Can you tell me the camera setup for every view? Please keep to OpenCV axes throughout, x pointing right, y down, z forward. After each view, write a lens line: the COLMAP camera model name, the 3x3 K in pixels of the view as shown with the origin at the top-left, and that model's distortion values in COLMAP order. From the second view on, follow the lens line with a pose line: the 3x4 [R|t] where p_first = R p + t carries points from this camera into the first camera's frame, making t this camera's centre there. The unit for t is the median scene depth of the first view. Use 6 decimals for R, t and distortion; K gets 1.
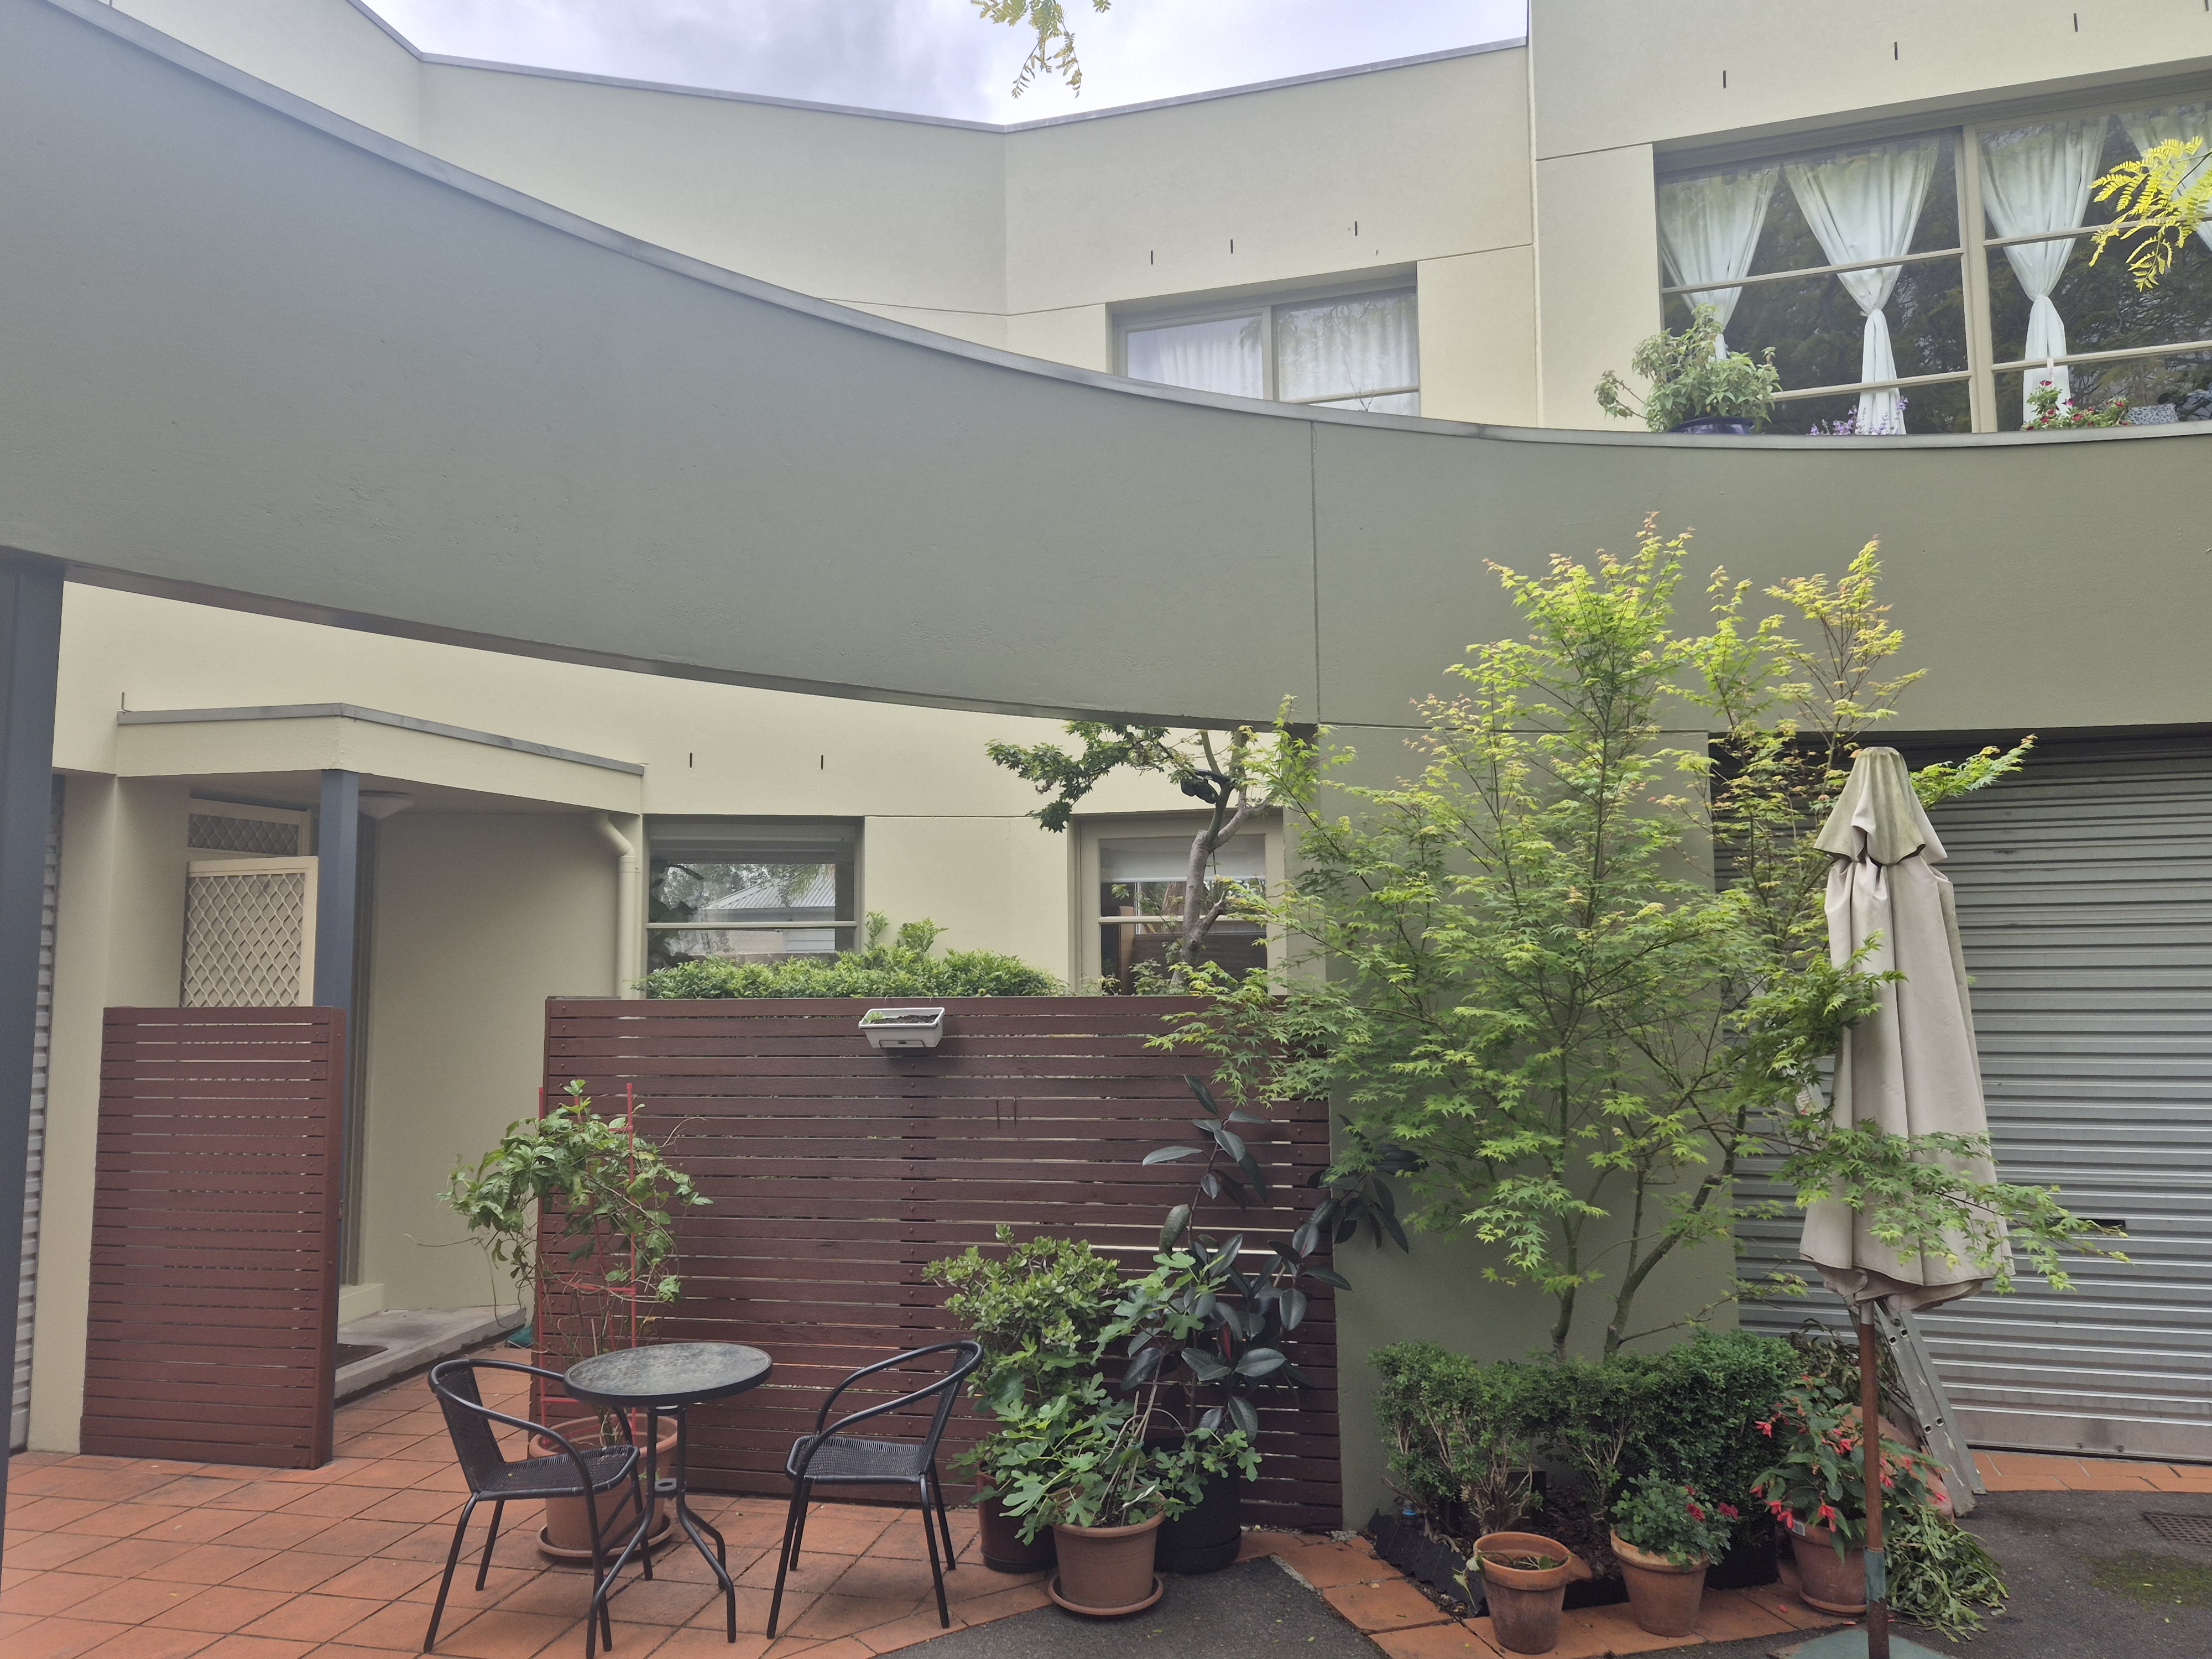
lens RADIAL K [[1607.4, 0, 966.2], [0, 1607.4, 791.9], [0, 0, 1]] dist [0.033457, 0.002002]
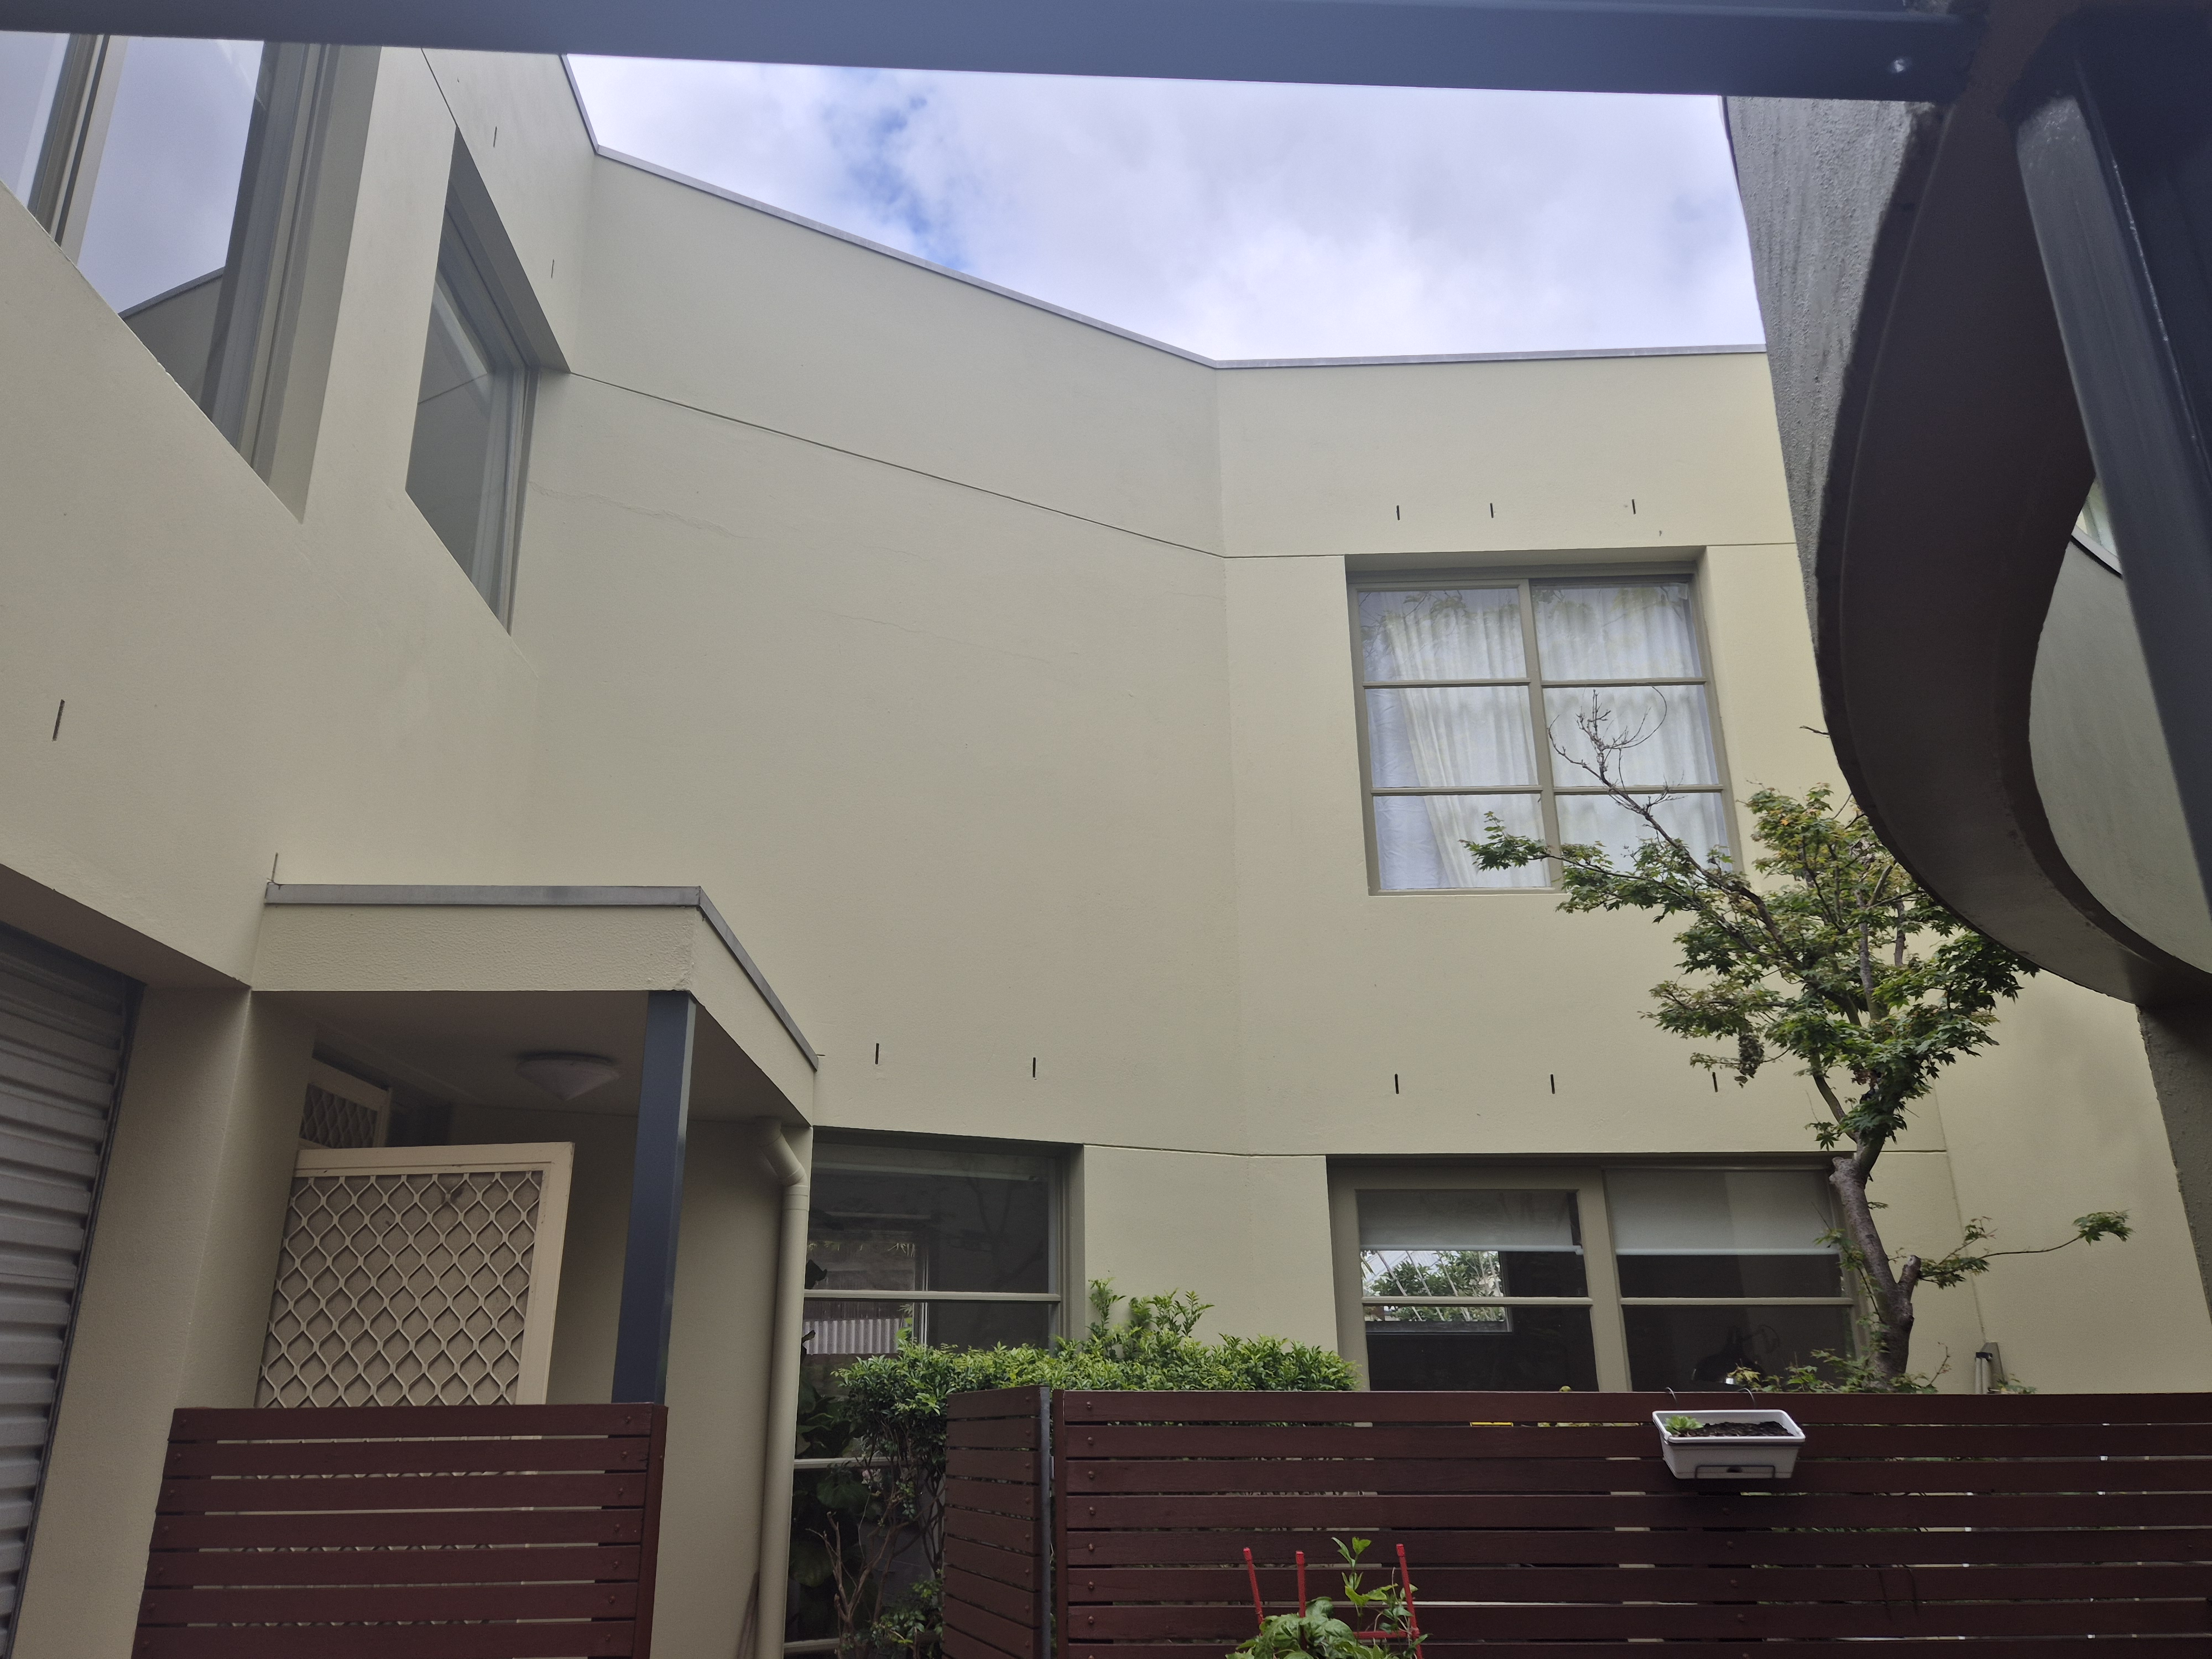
lens RADIAL K [[1607.4, 0, 966.2], [0, 1607.4, 791.9], [0, 0, 1]] dist [0.033457, 0.002002]
pose [[0.964428, 0.096682, 0.246032, -0.417972], [-0.034498, 0.968790, -0.245470, 0.055515], [-0.262086, 0.228251, 0.937663, 0.356254]]
